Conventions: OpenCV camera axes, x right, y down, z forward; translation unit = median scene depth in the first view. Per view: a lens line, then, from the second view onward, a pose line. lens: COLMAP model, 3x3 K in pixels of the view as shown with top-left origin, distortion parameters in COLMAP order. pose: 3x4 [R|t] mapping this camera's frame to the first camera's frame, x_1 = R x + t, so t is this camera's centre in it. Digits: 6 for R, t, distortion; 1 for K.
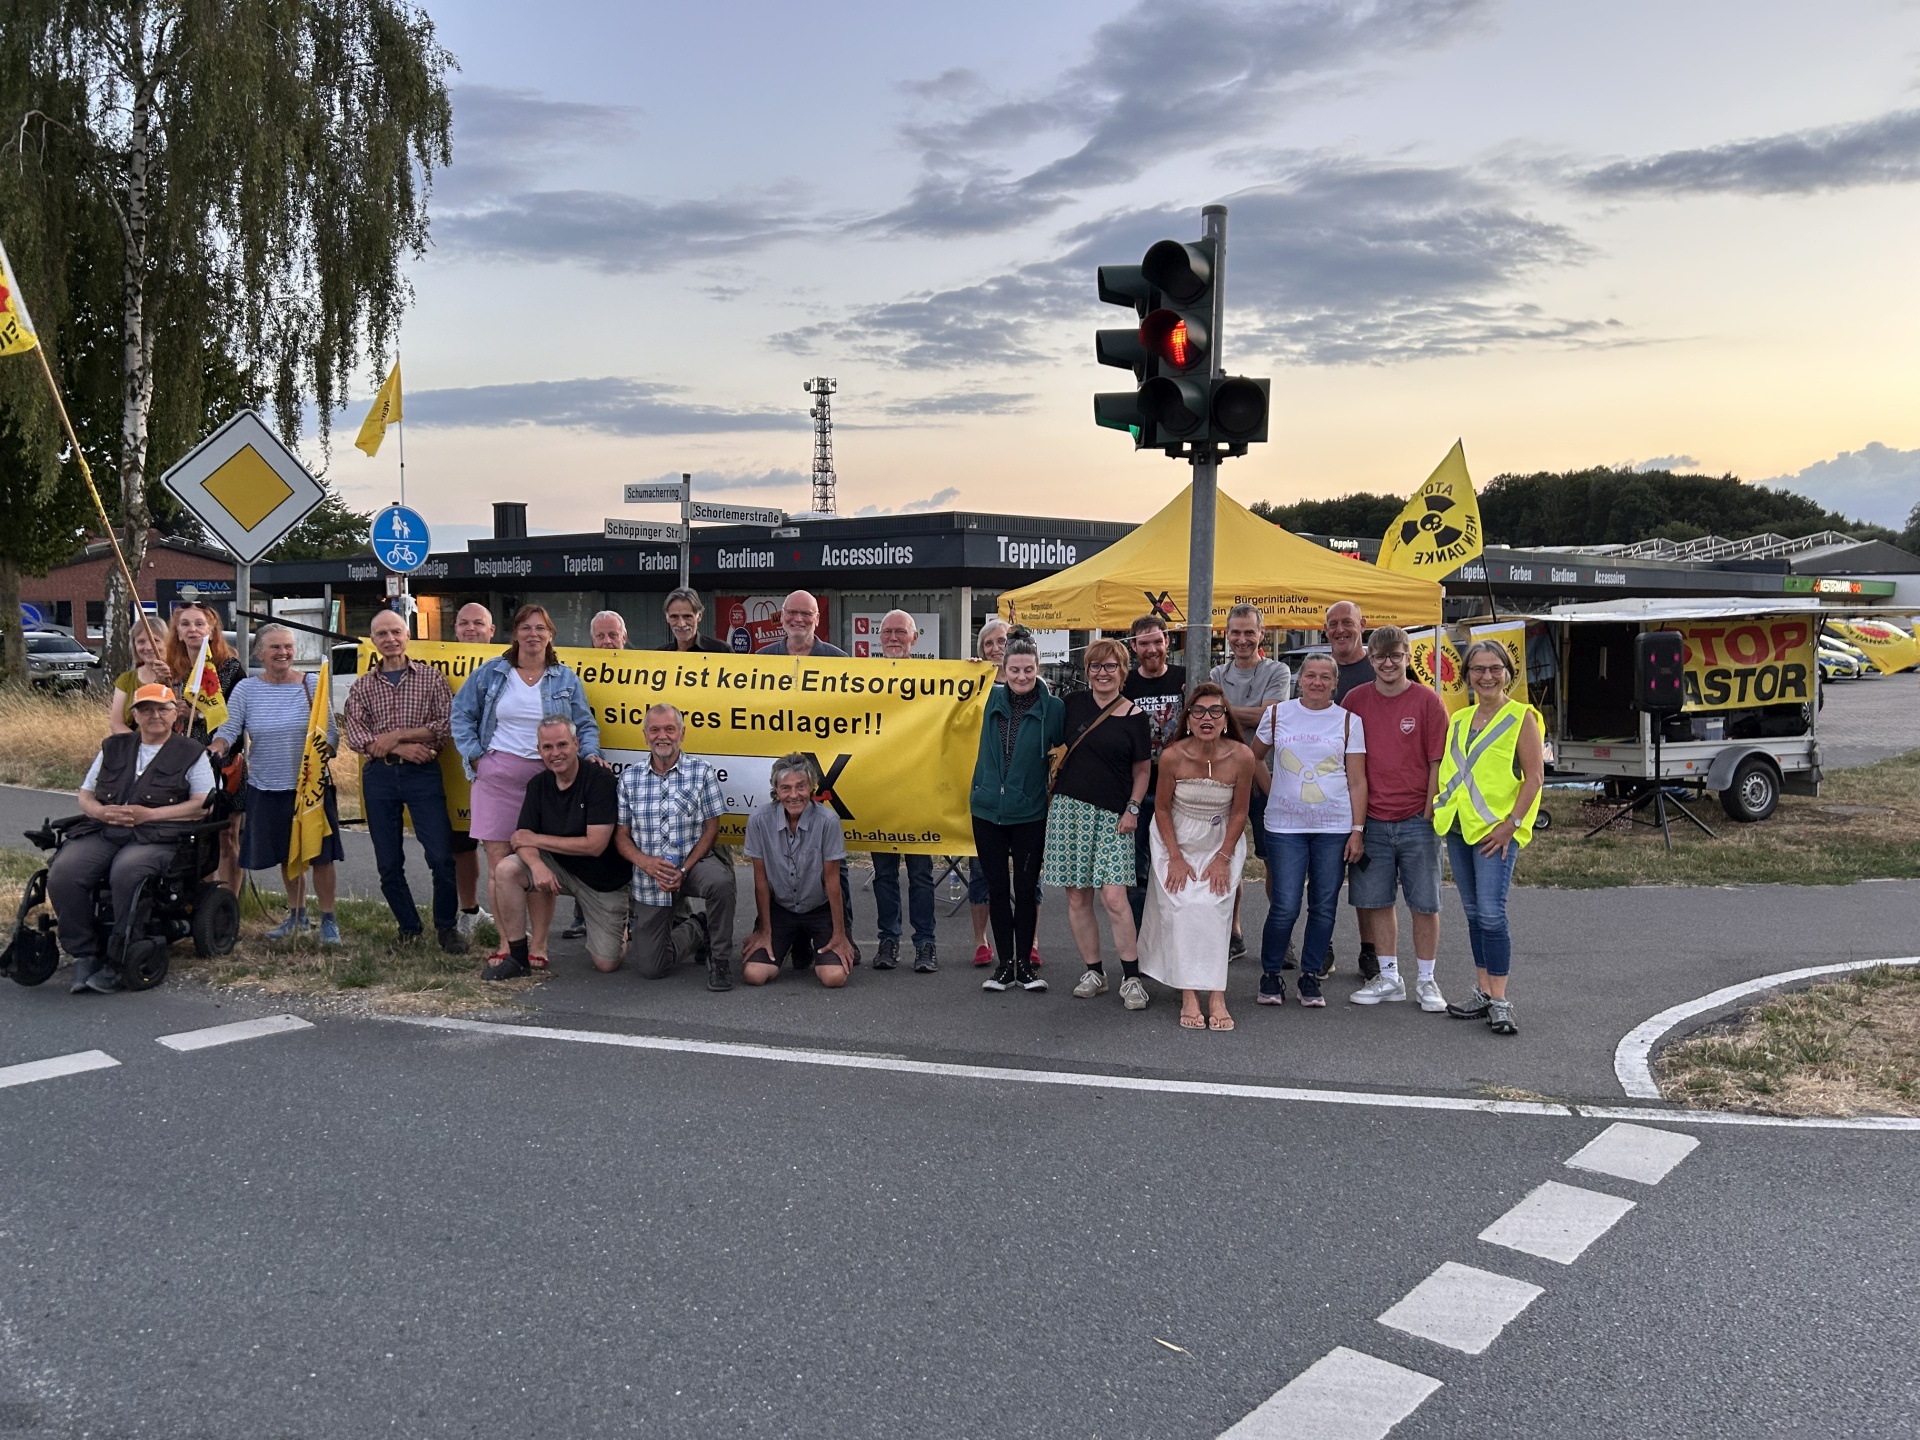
lens RADIAL K [[1432.2, 0, 960.0], [0, 1432.2, 720.0], [0, 0, 1]] dist [0.063571, -0.081206]
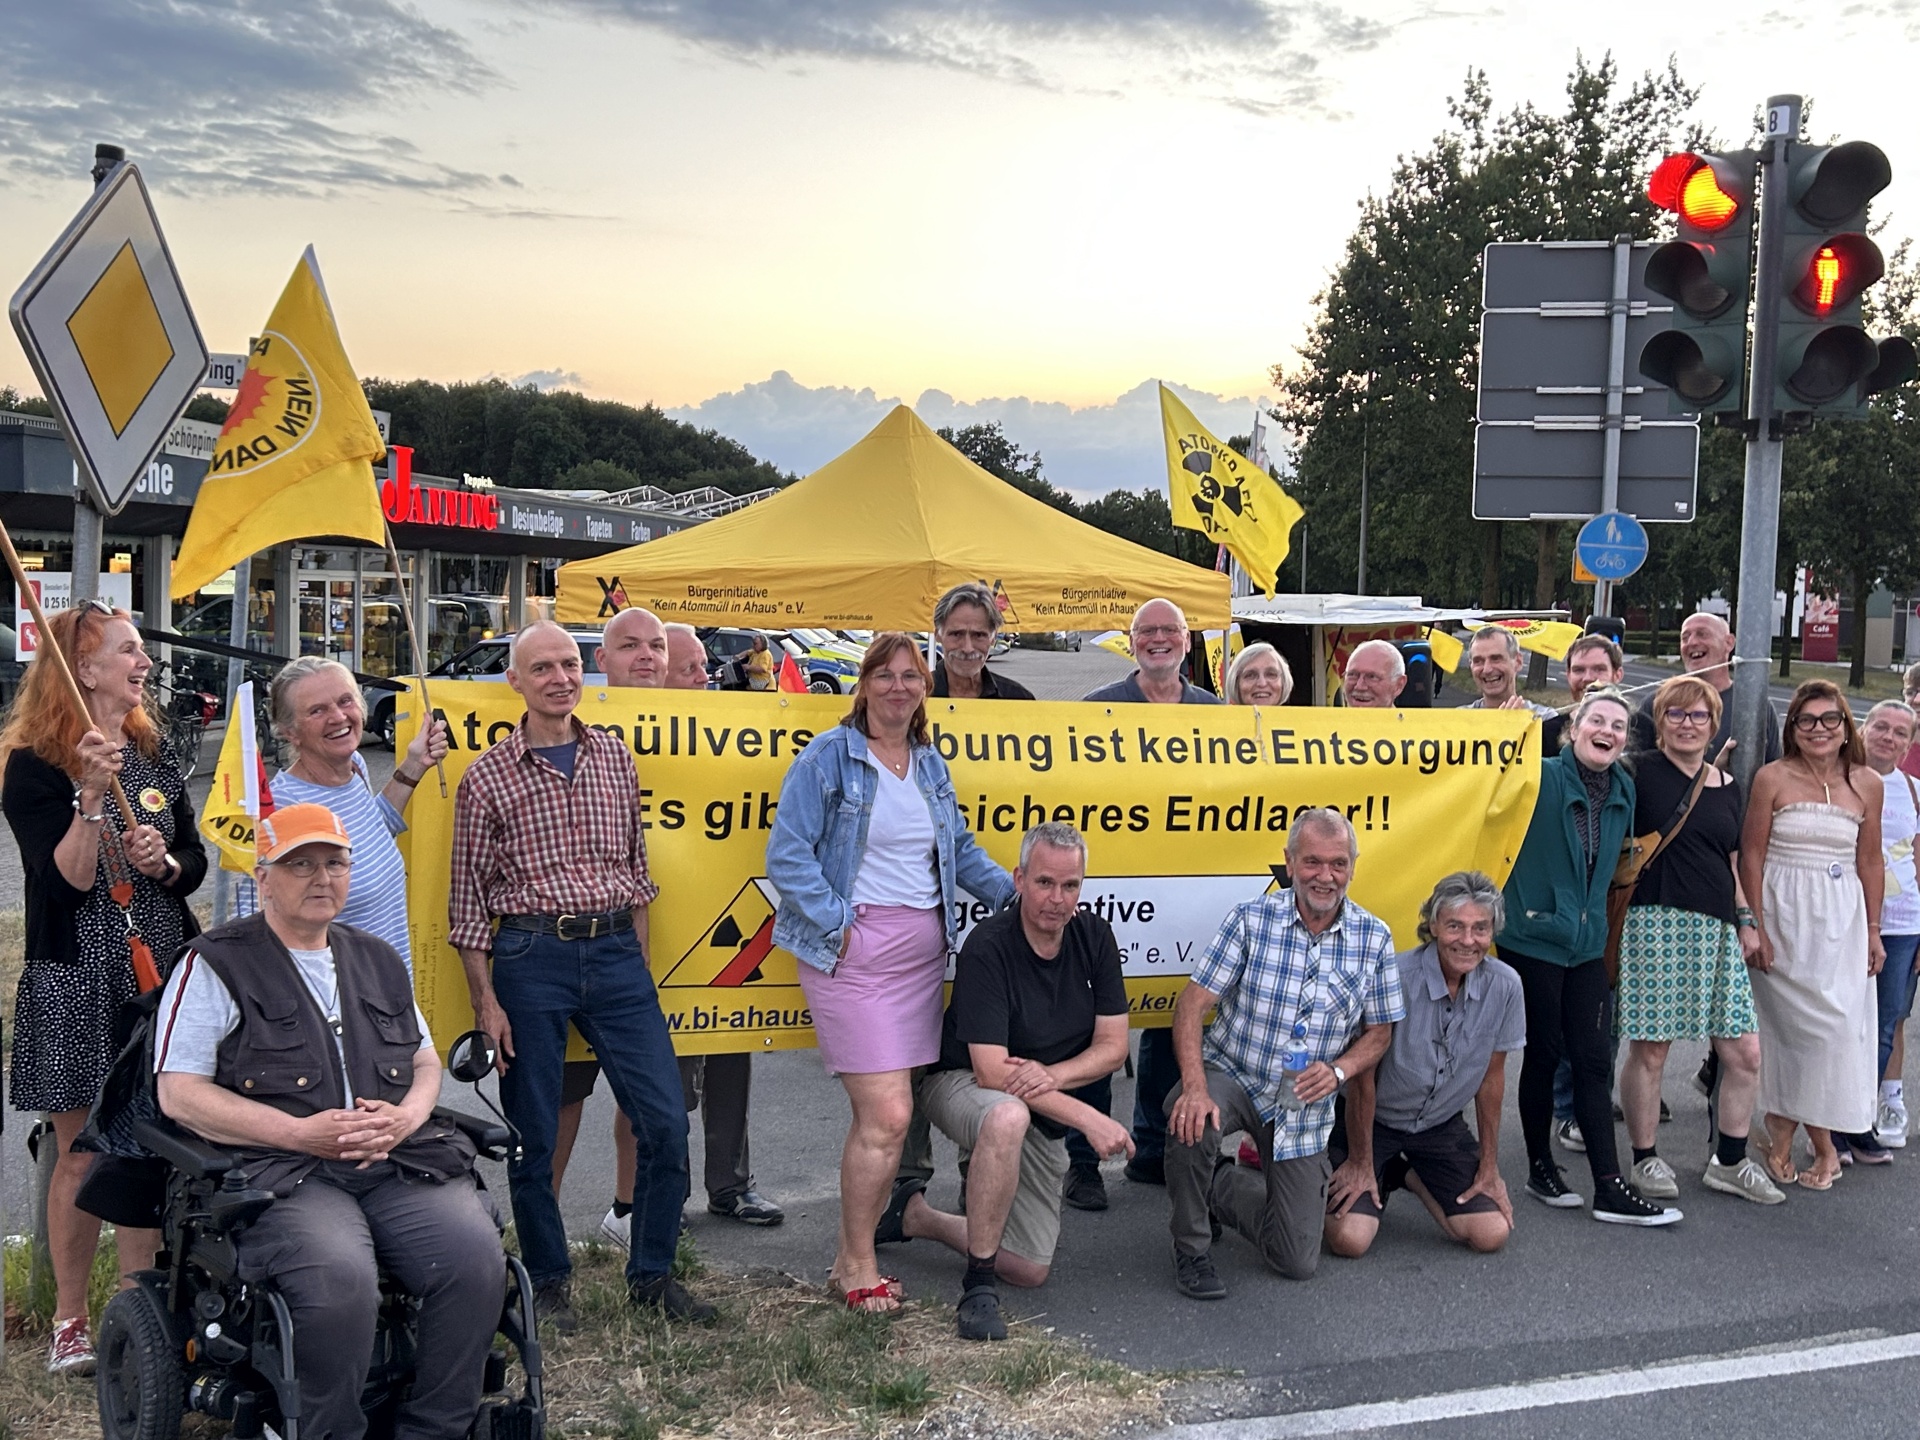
lens RADIAL K [[2091.5, 0, 960.0], [0, 2091.5, 720.0], [0, 0, 1]] dist [0.273326, -0.614538]
pose [[0.801277, -0.021753, 0.597898, -0.747750], [0.024745, 0.999689, 0.003209, -0.044974], [-0.597782, 0.012223, 0.801566, 0.360453]]
